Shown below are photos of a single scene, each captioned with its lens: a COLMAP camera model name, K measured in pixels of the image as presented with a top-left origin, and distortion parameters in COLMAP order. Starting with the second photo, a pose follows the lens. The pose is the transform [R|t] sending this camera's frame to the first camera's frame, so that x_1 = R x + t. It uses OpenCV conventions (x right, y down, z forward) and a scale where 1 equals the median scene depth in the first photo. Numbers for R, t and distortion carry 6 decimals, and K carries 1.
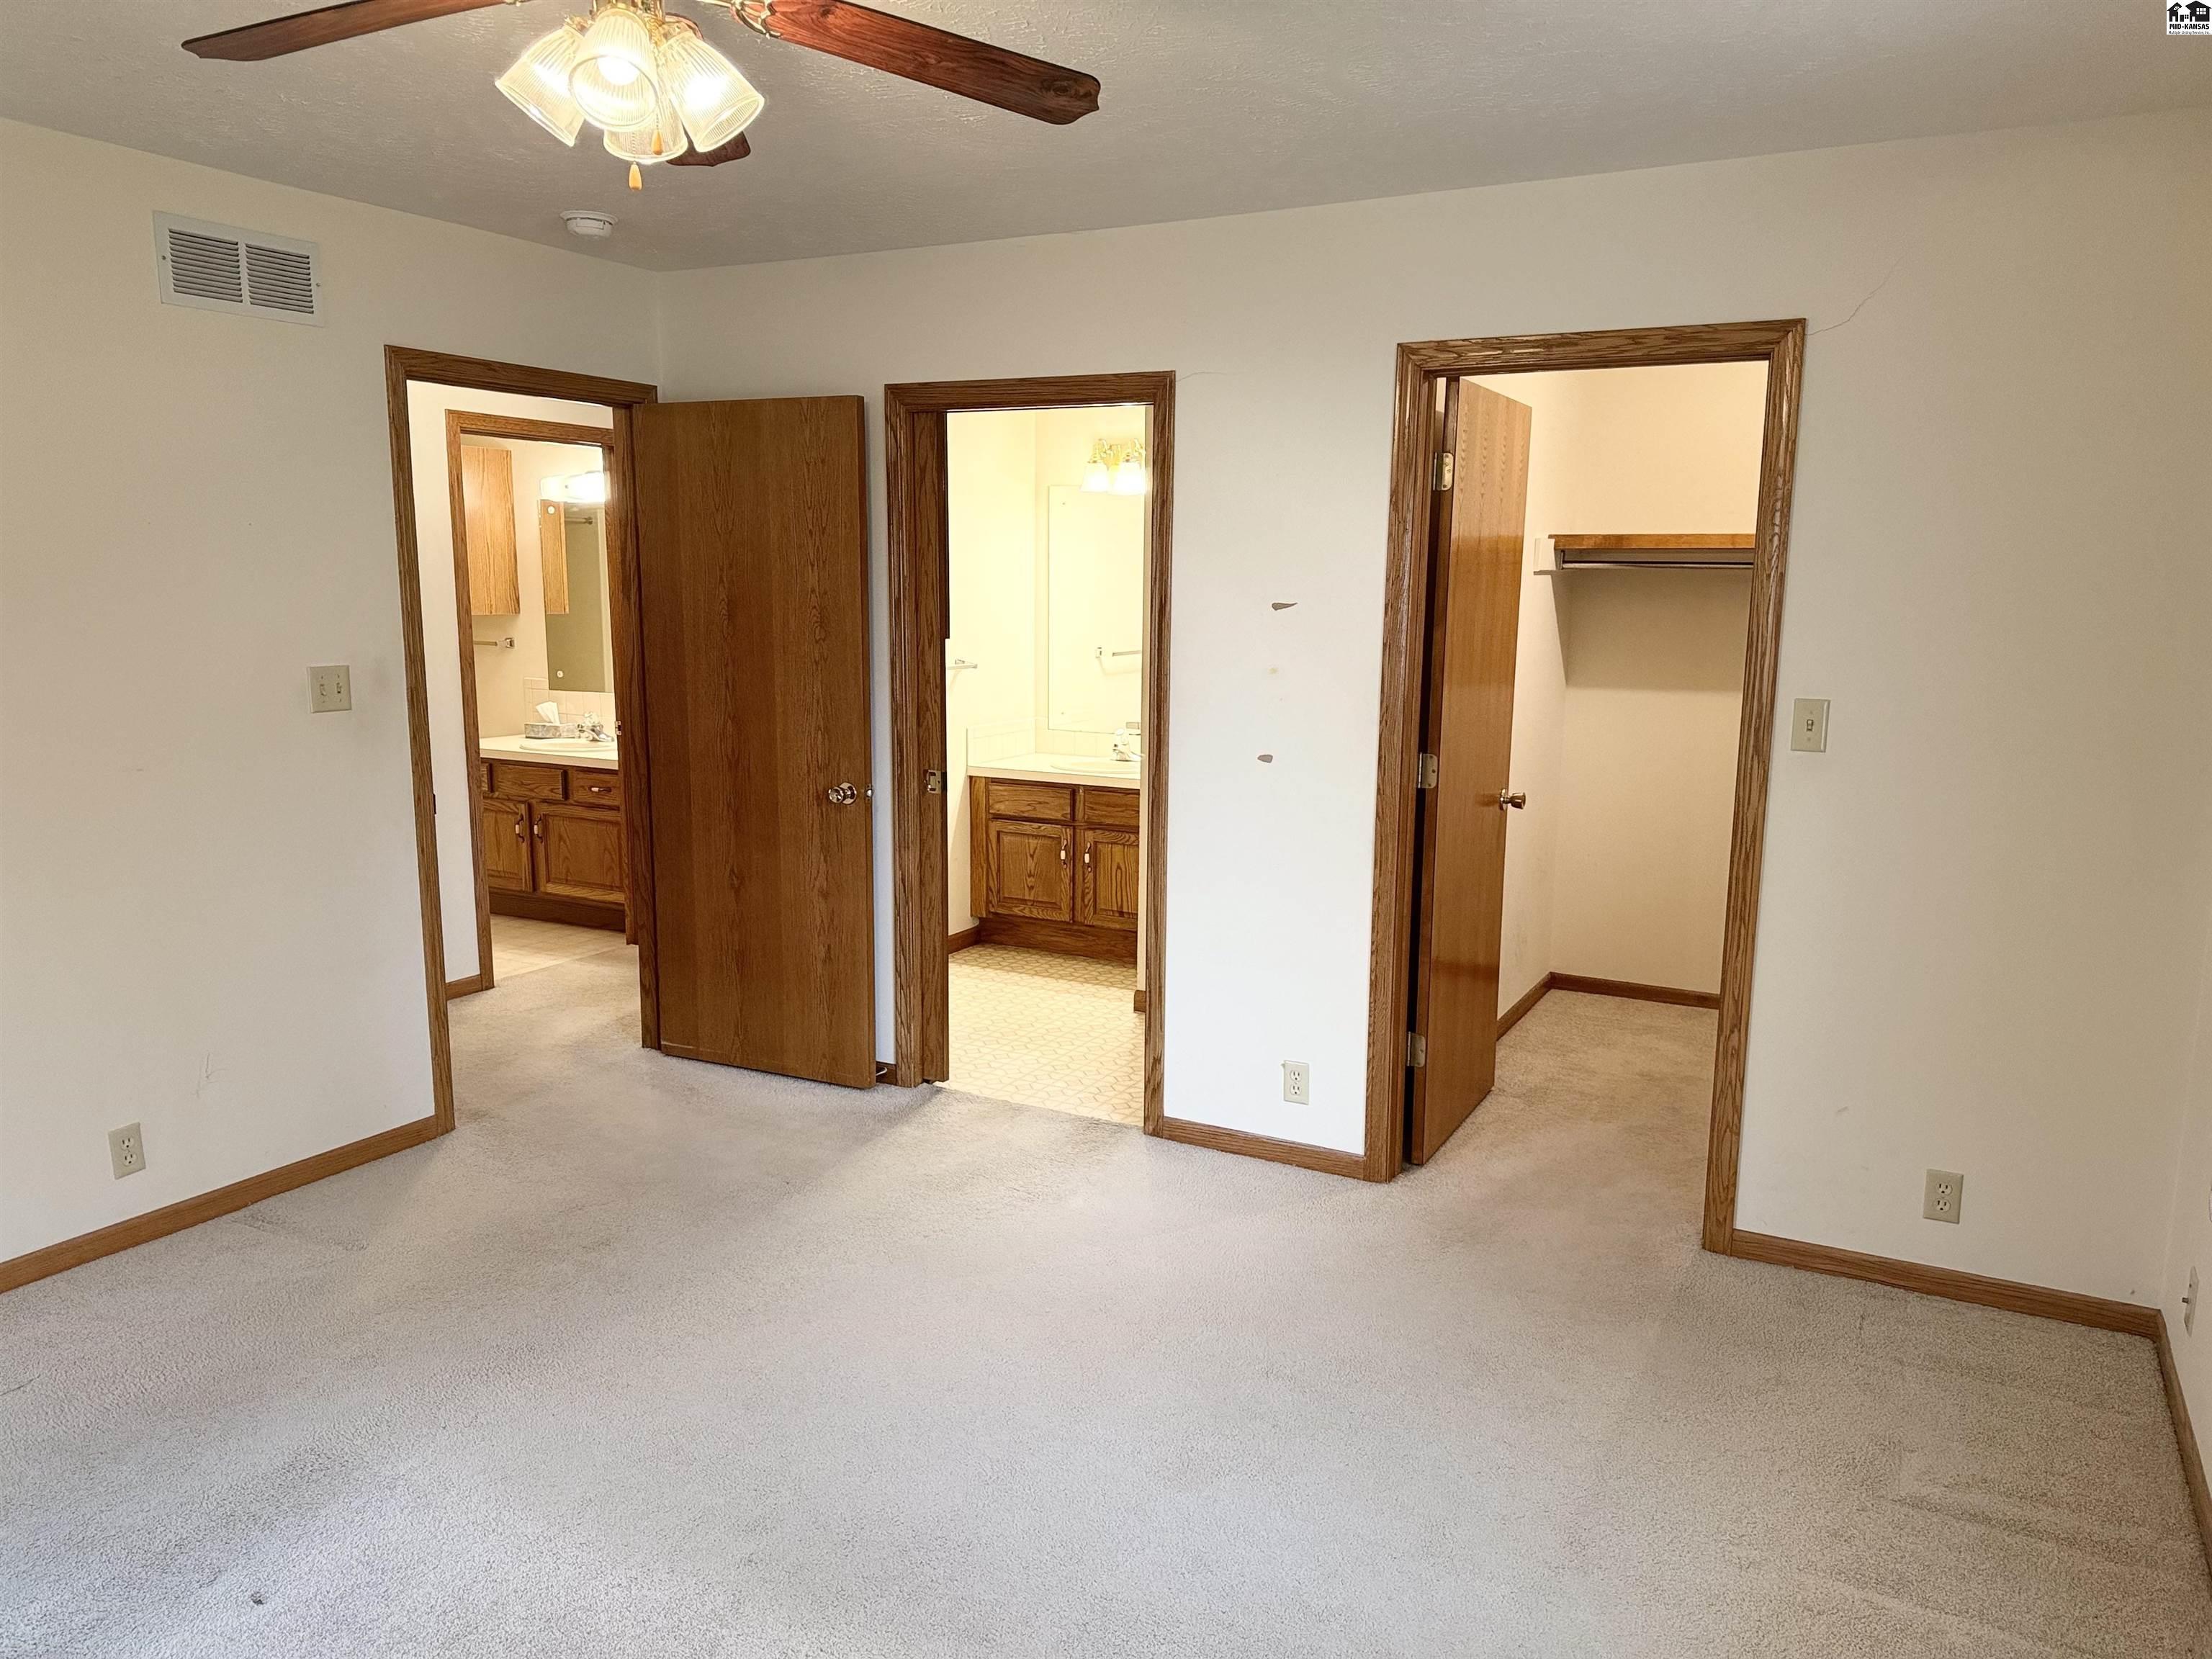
lens RADIAL K [[1591.6, 0, 1110.9], [0, 1591.6, 831.0], [0, 0, 1]] dist [0.023429, -0.028559]
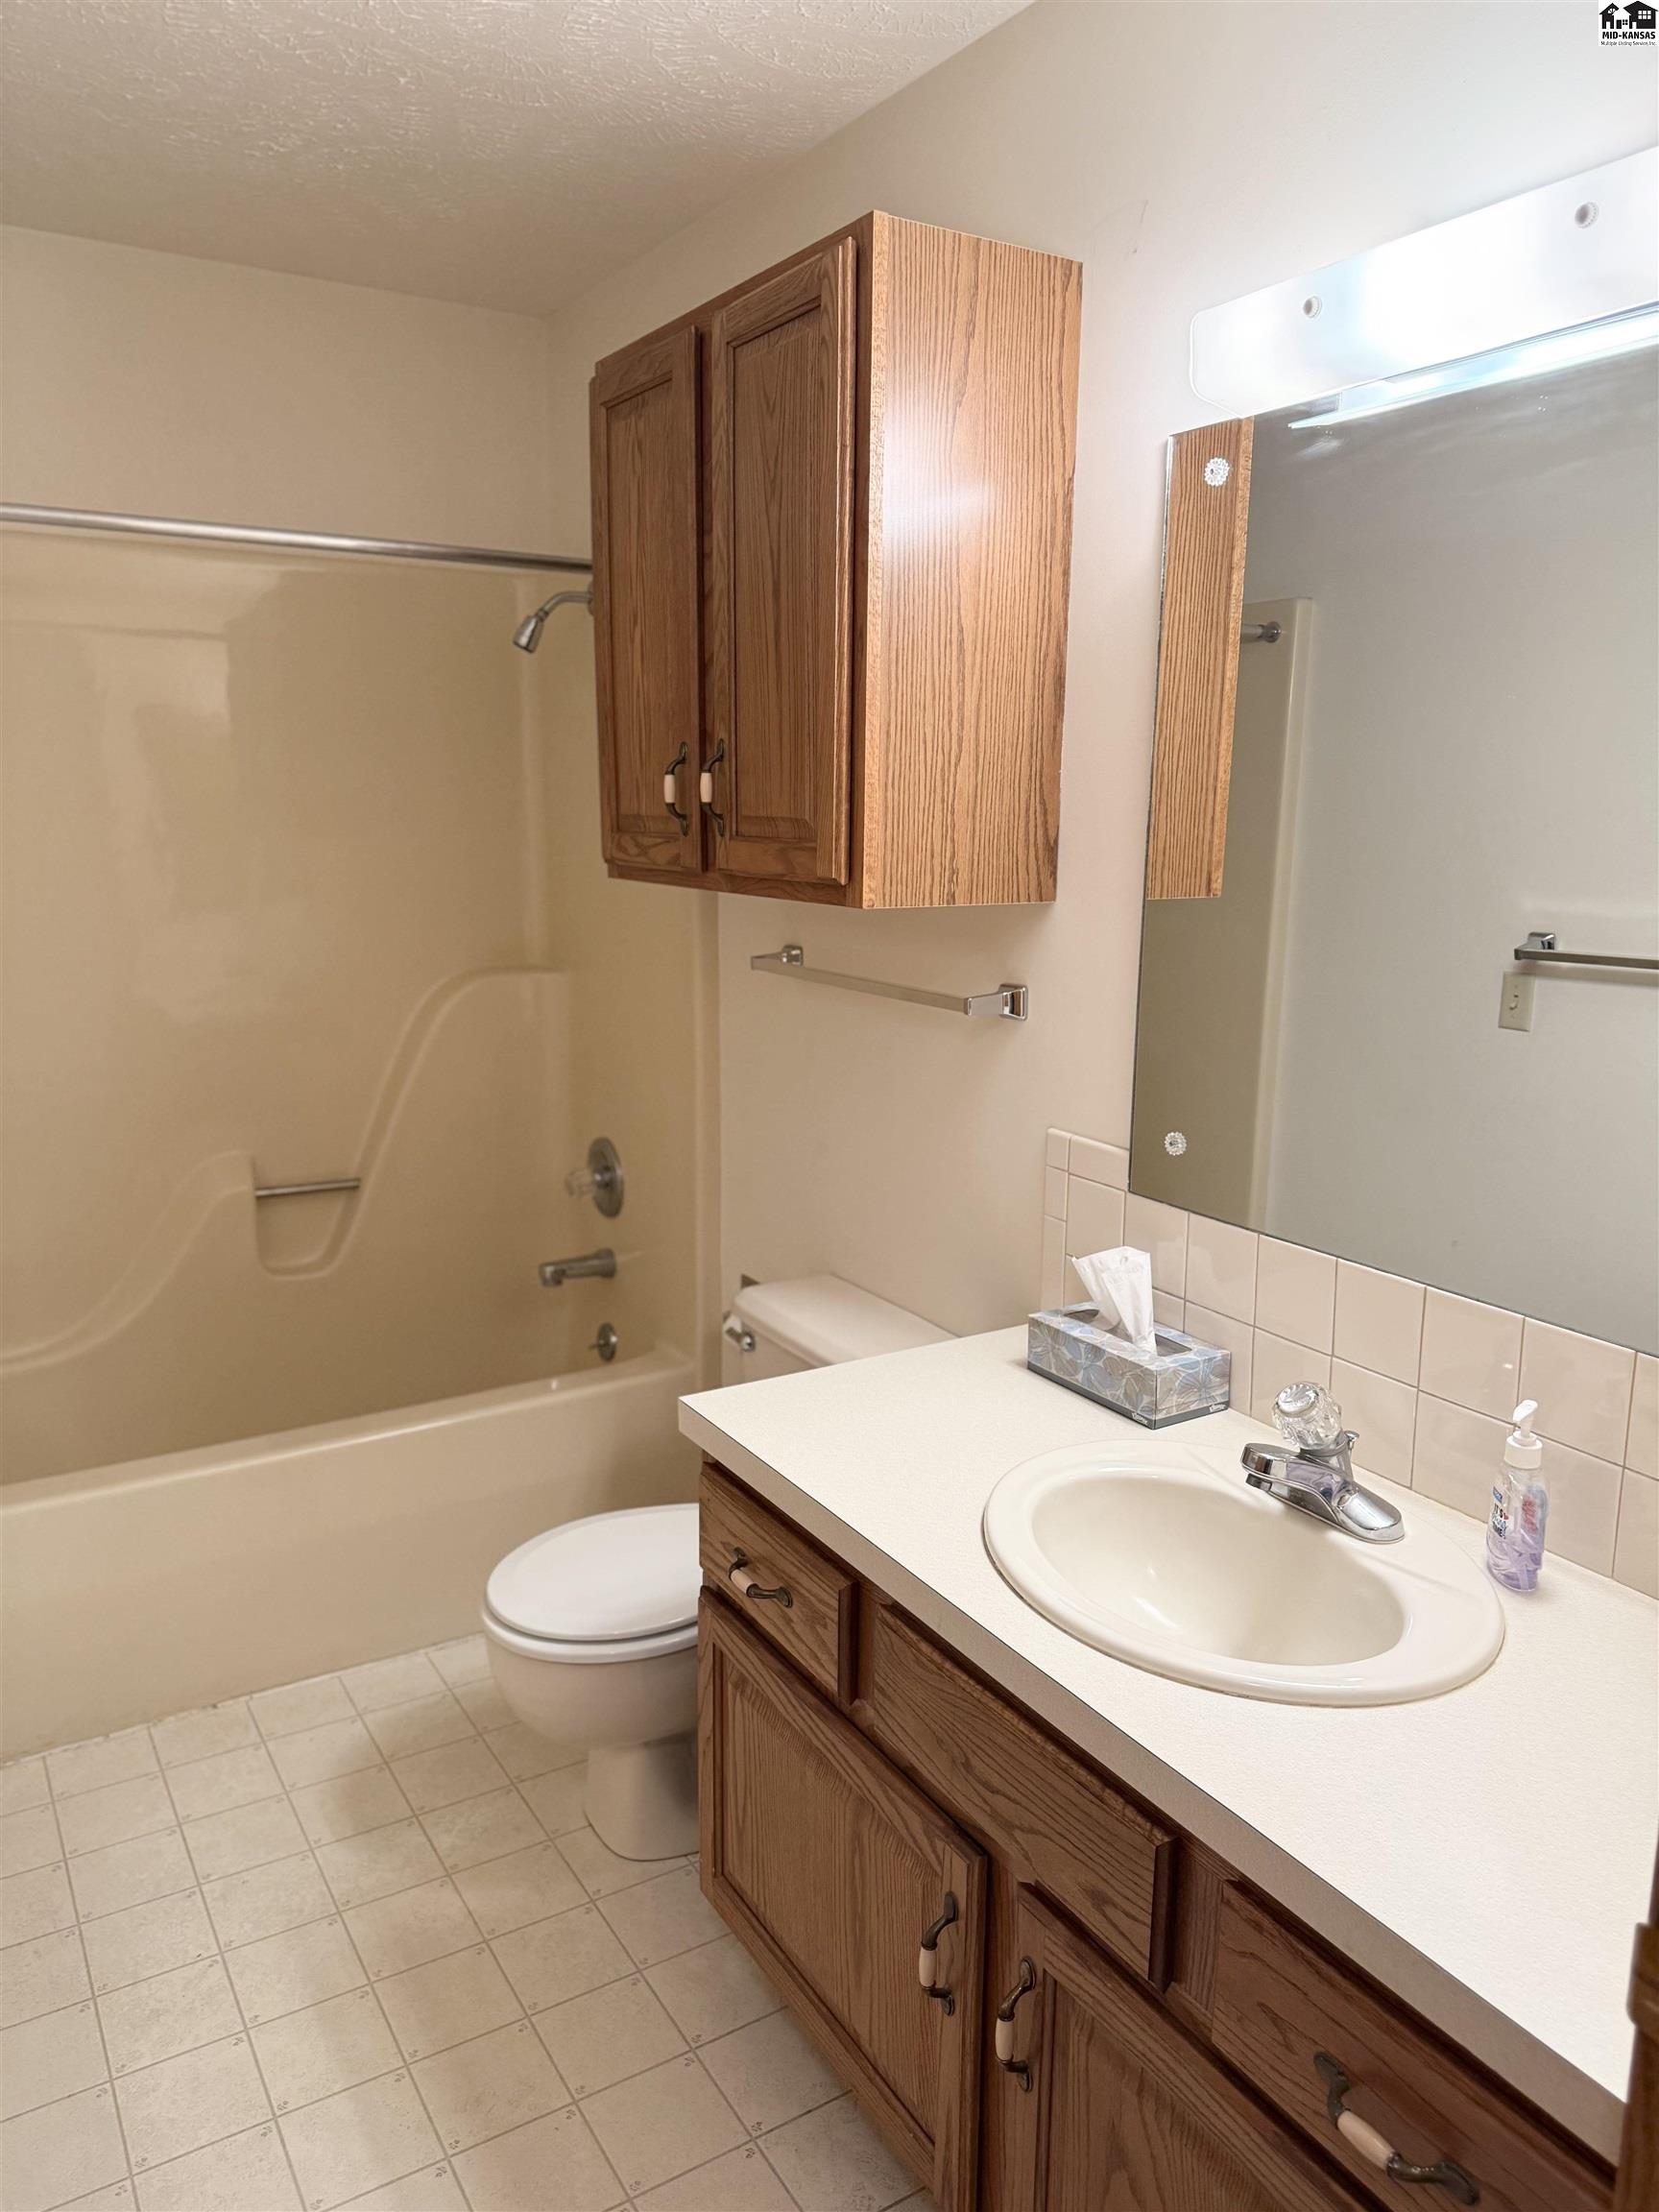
lens RADIAL K [[1591.6, 0, 829.7], [0, 1591.6, 1110.3], [0, 0, 1]] dist [0.023429, -0.028559]
pose [[0.868024, 0.102275, -0.485874, -0.271216], [-0.083152, 0.994679, 0.060826, -0.115328], [0.489510, -0.012397, 0.871910, 0.754154]]
